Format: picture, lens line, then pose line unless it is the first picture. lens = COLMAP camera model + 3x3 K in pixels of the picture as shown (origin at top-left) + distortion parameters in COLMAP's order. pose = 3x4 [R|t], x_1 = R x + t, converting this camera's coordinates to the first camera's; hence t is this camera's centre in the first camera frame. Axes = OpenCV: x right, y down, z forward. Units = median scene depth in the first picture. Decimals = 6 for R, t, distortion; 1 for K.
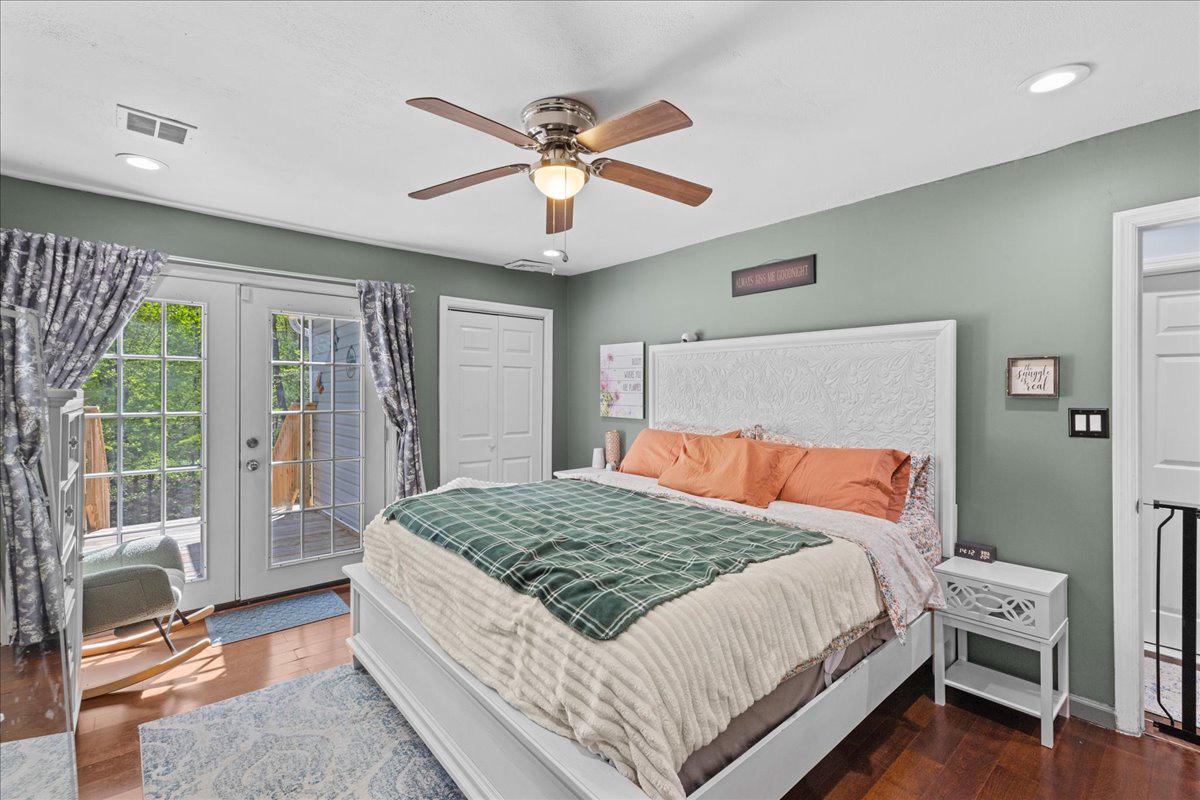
lens RADIAL K [[534.7, 0, 604.8], [0, 534.7, 392.2], [0, 0, 1]] dist [-0.000814, -0.000074]
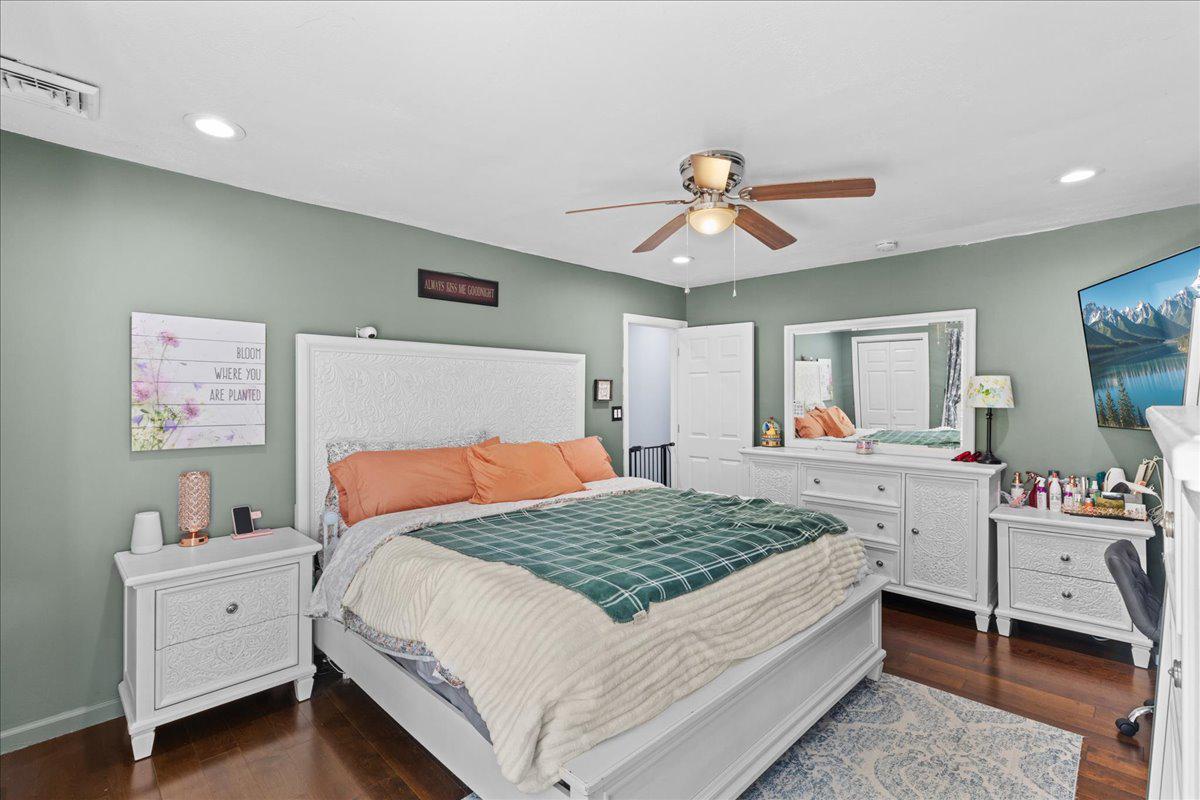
lens RADIAL K [[534.7, 0, 604.8], [0, 534.7, 392.2], [0, 0, 1]] dist [-0.000814, -0.000074]
pose [[-0.072402, 0.005812, 0.997359, -1.022070], [0.004915, 0.999973, -0.005471, -0.011532], [-0.997363, 0.004506, -0.072429, 1.100394]]
